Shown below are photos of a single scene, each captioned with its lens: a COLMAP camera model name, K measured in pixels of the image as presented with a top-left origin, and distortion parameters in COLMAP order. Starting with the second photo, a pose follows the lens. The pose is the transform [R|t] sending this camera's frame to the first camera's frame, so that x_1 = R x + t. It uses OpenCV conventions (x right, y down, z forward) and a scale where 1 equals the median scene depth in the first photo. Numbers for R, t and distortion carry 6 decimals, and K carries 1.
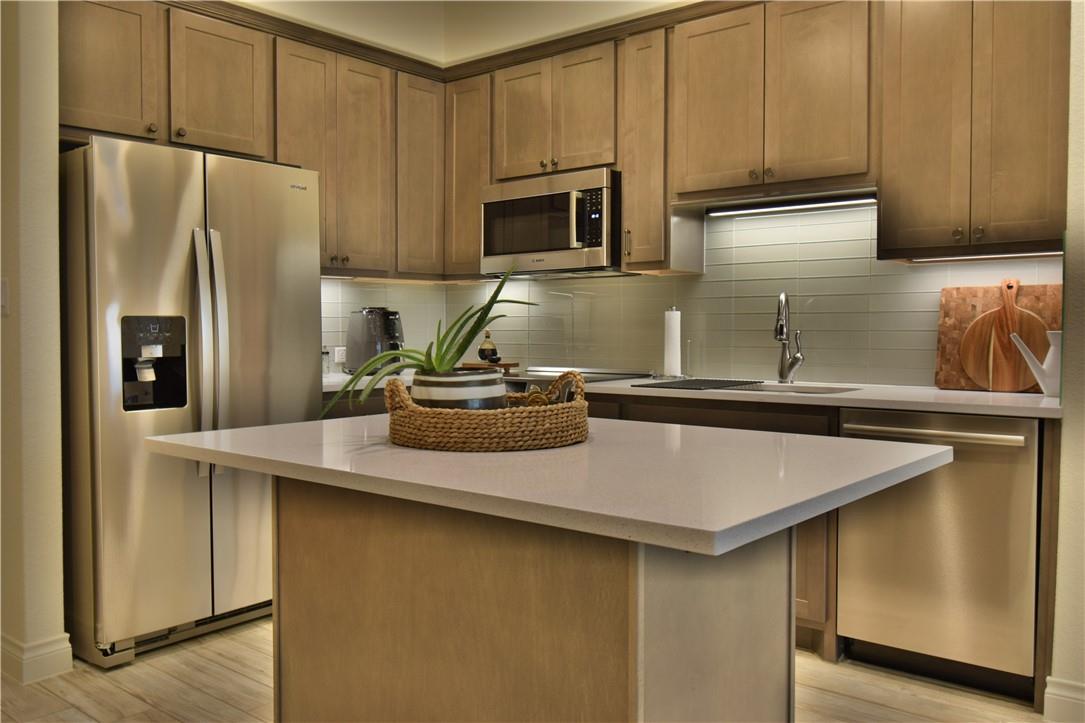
lens RADIAL K [[897.7, 0, 537.7], [0, 897.7, 355.3], [0, 0, 1]] dist [-0.002595, -0.007034]
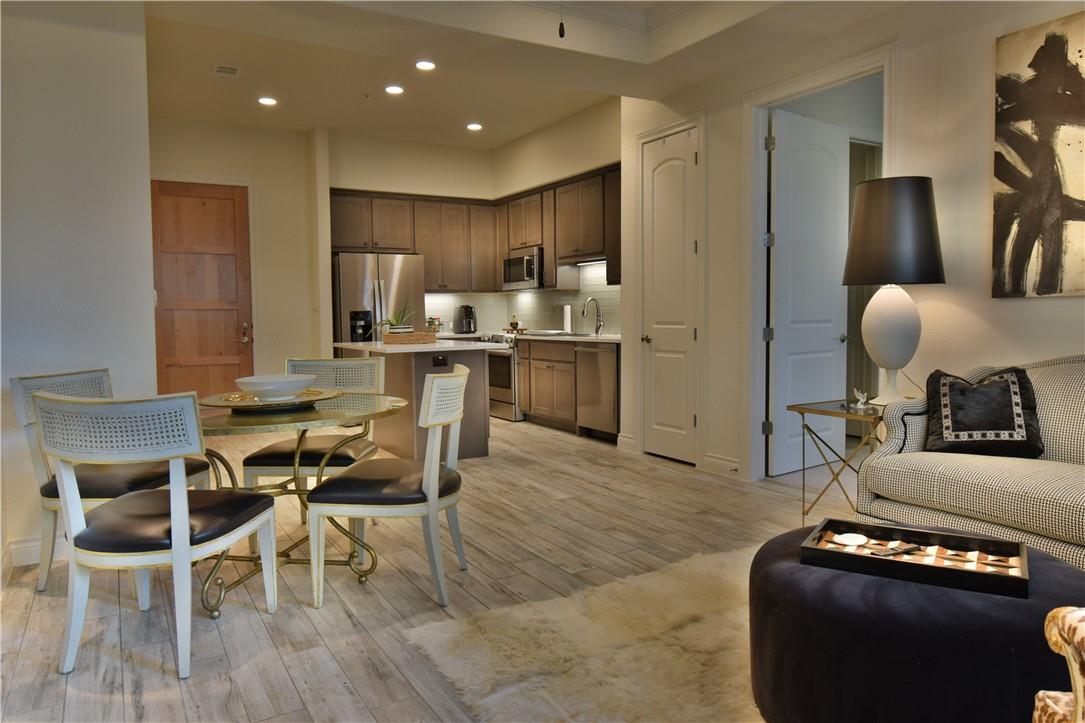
lens RADIAL K [[737.5, 0, 546.8], [0, 737.5, 356.7], [0, 0, 1]] dist [-0.008593, -0.005098]
pose [[0.946421, 0.008214, -0.322832, 0.740835], [0.001429, 0.999560, 0.029621, 0.028572], [0.322933, -0.028495, 0.945993, -0.870199]]
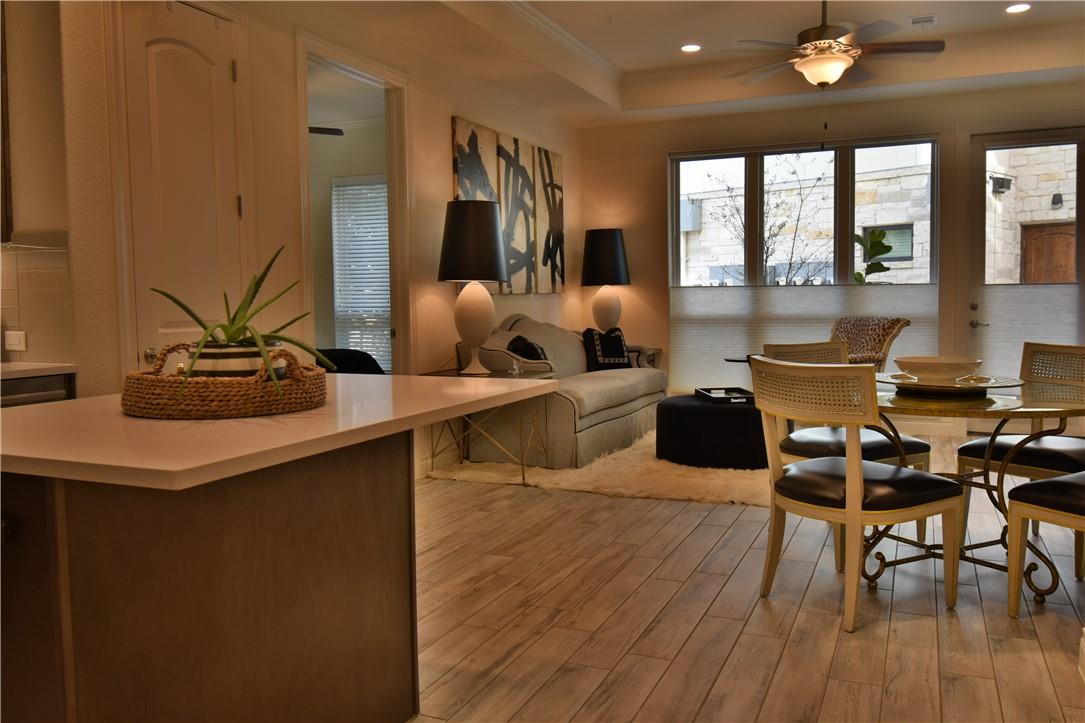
lens RADIAL K [[865.0, 0, 542.5], [0, 865.0, 361.5], [0, 0, 1]] dist [-0.006251, -0.000541]
pose [[-0.287973, -0.062755, 0.955580, -0.648663], [0.042620, 0.996022, 0.078255, -0.013413], [-0.956690, 0.063262, -0.284153, 0.560174]]
